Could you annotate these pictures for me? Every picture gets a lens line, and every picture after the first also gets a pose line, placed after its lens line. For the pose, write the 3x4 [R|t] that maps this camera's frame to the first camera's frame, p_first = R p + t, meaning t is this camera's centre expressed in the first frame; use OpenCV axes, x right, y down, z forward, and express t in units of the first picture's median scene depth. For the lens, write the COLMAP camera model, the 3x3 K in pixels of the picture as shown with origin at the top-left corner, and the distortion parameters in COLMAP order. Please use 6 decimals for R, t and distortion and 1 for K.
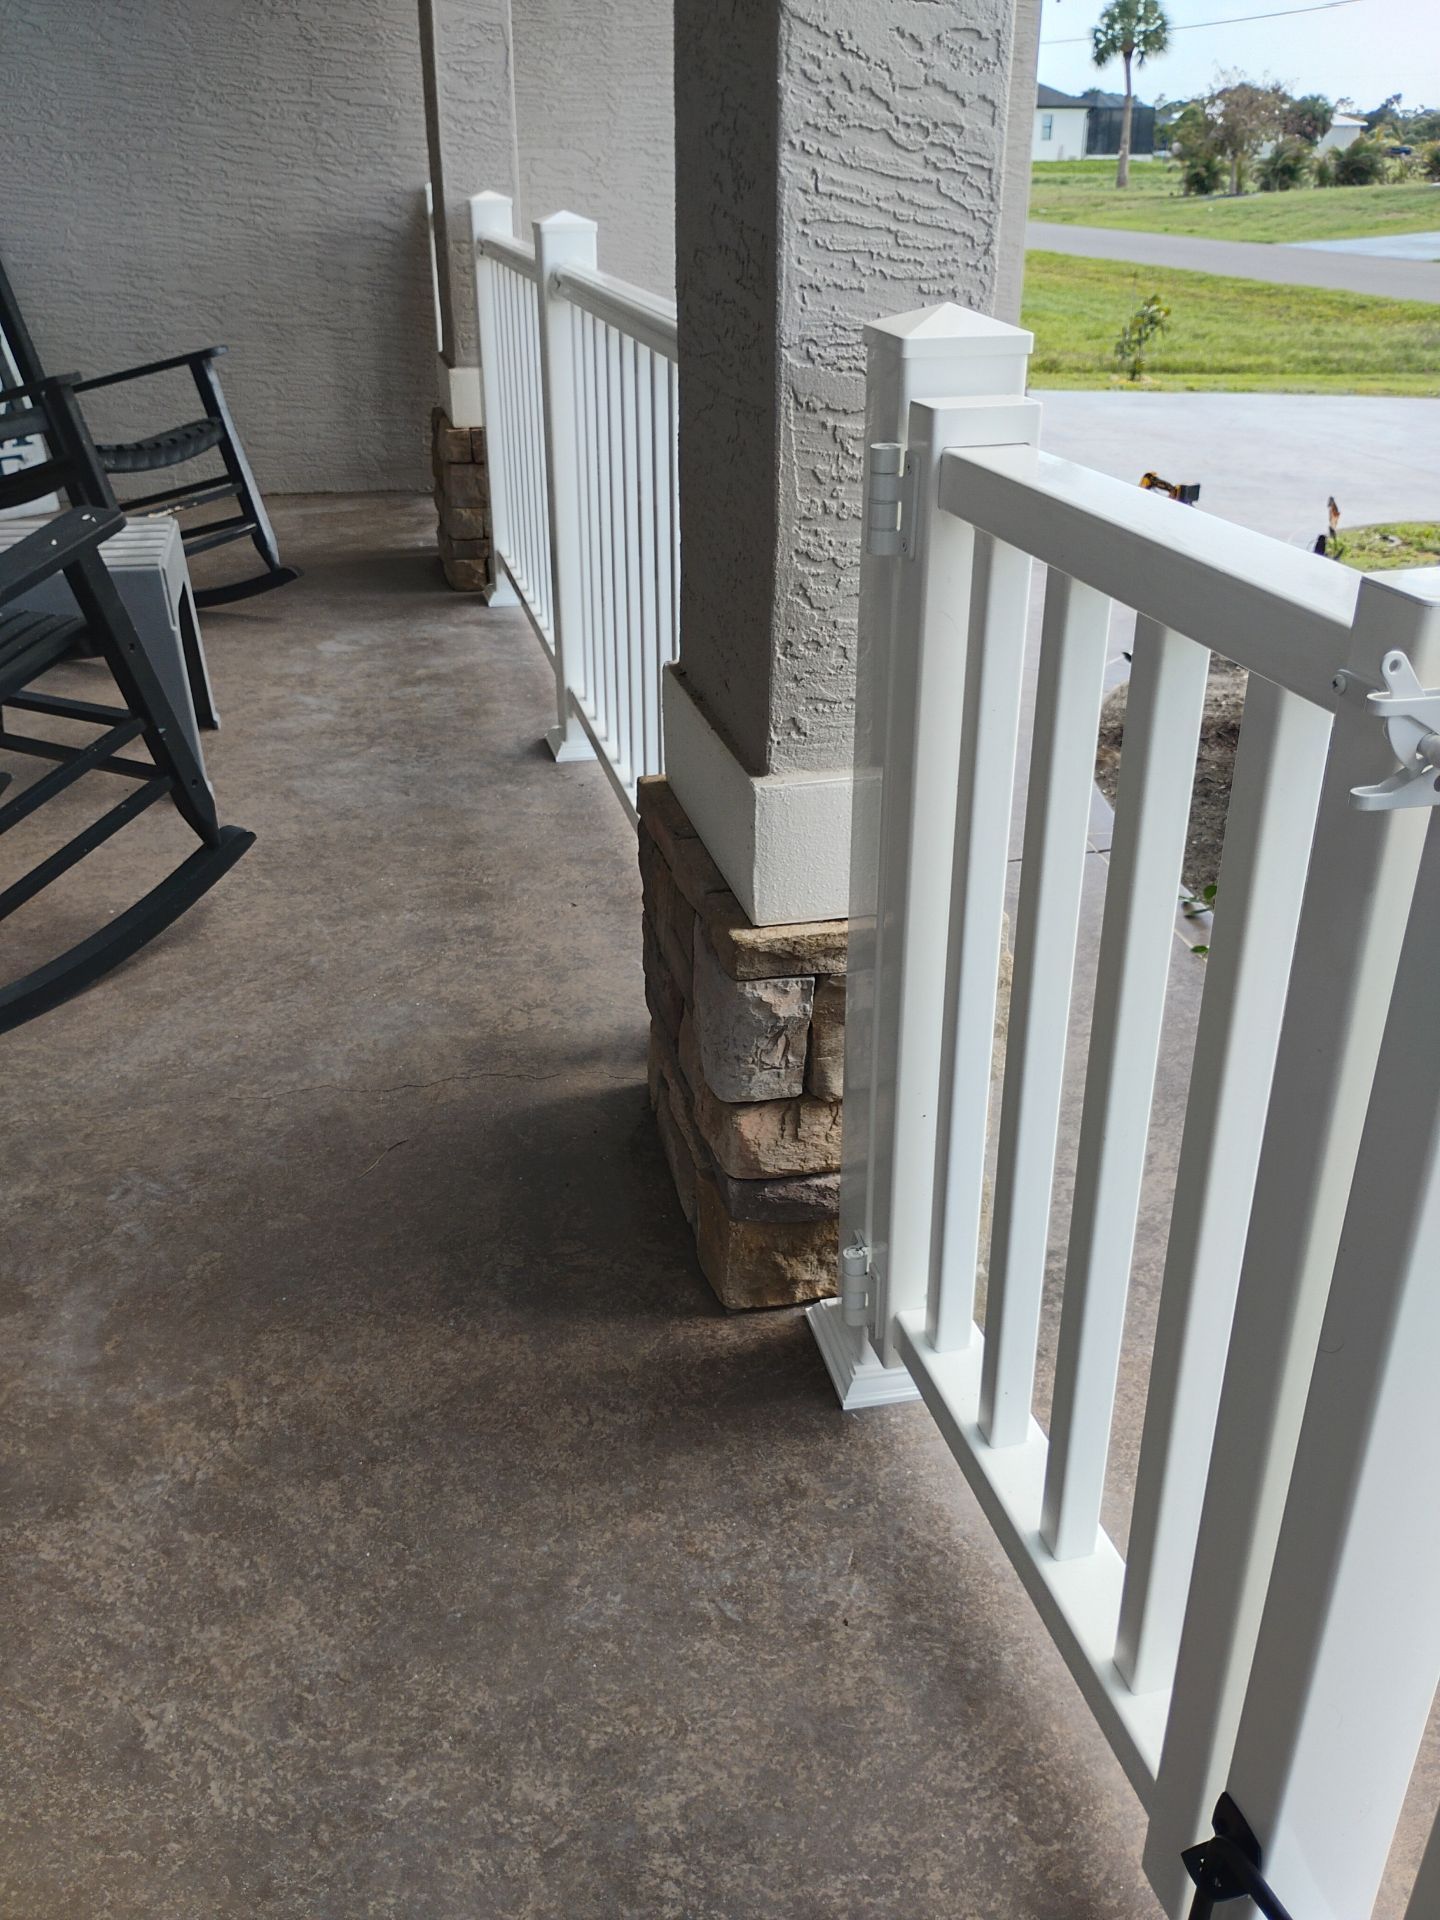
lens RADIAL K [[1593.6, 0, 727.8], [0, 1593.6, 951.2], [0, 0, 1]] dist [0.066345, -0.078935]
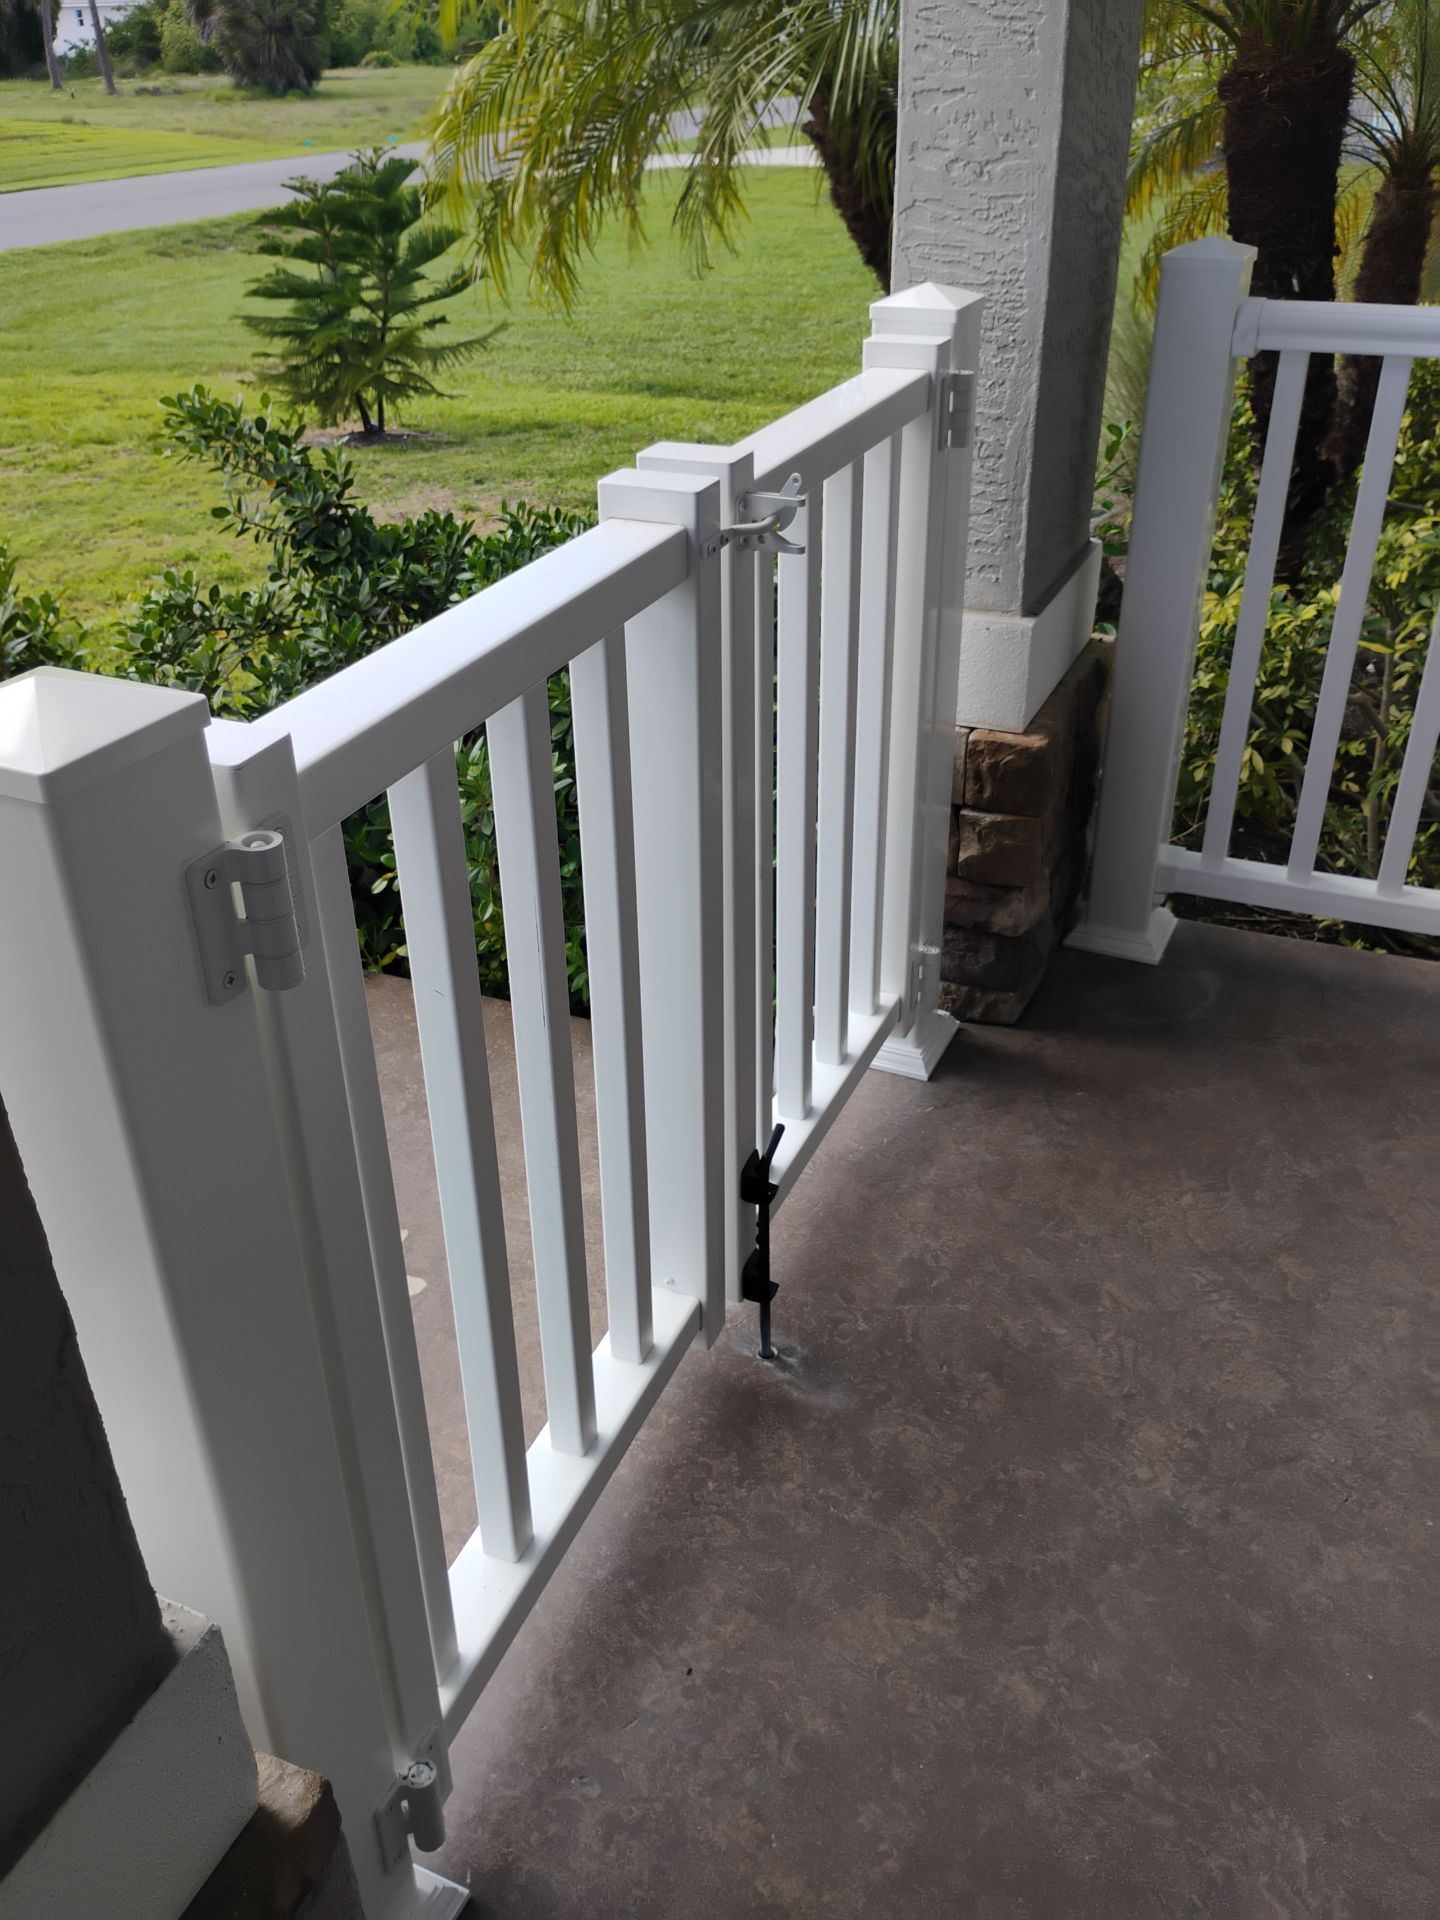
lens RADIAL K [[1646.8, 0, 697.7], [0, 1646.8, 957.8], [0, 0, 1]] dist [0.079346, -0.086145]
pose [[-0.786814, -0.298235, 0.540351, -0.407449], [0.292485, 0.590773, 0.751958, -0.722304], [-0.543484, 0.749696, -0.377599, 1.145099]]
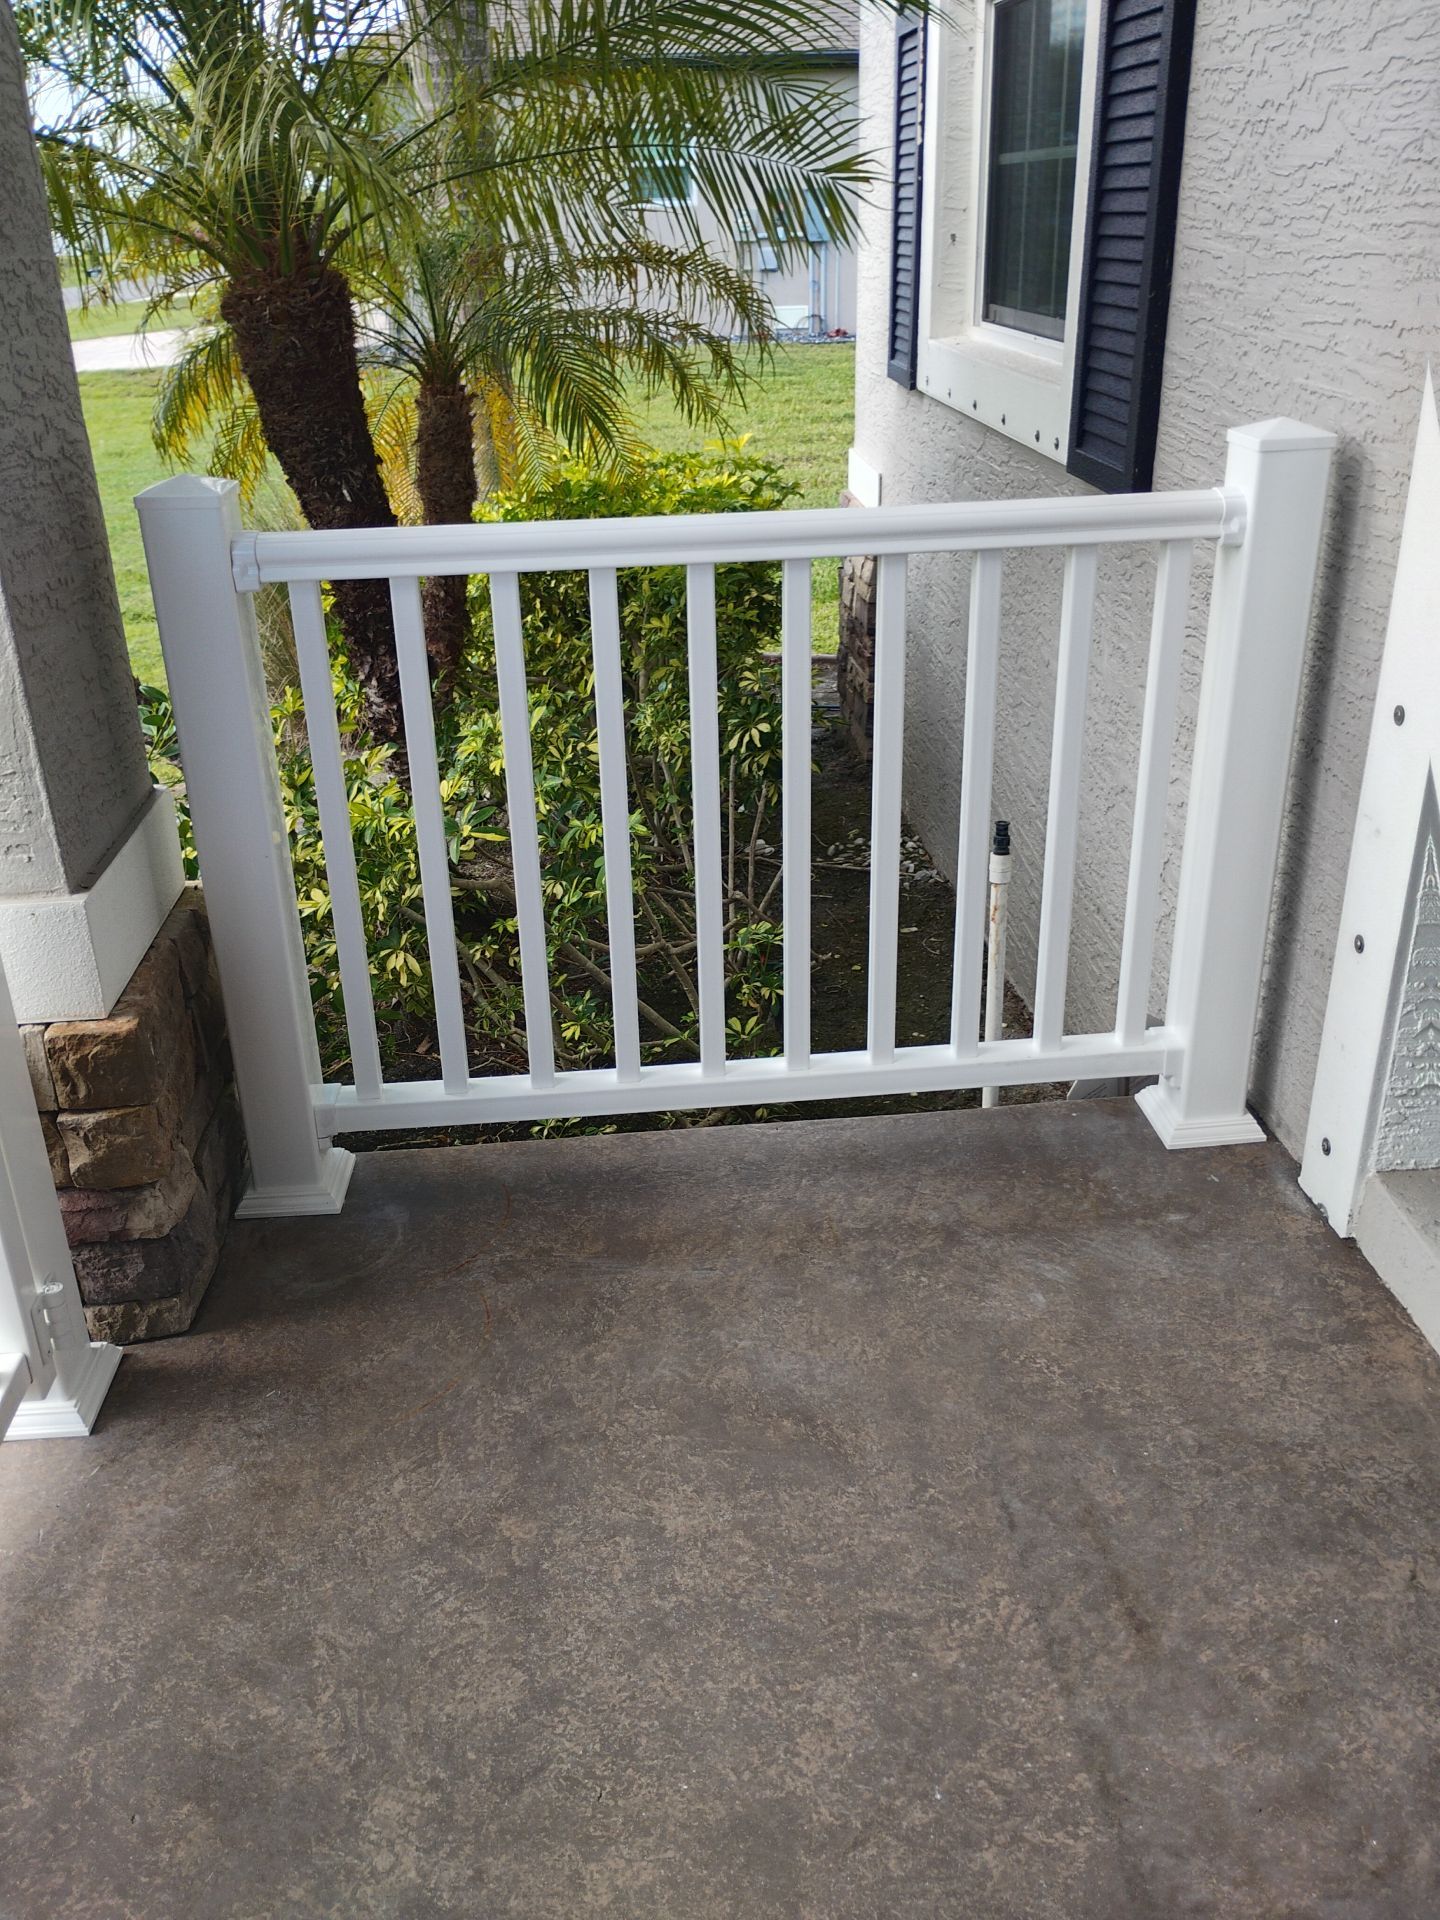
lens RADIAL K [[1646.8, 0, 697.7], [0, 1646.8, 957.8], [0, 0, 1]] dist [0.079346, -0.086145]
pose [[-0.982861, -0.051043, 0.177141, -0.477239], [0.107531, 0.621762, 0.775789, -0.627473], [-0.149738, 0.781541, -0.605617, 0.933404]]
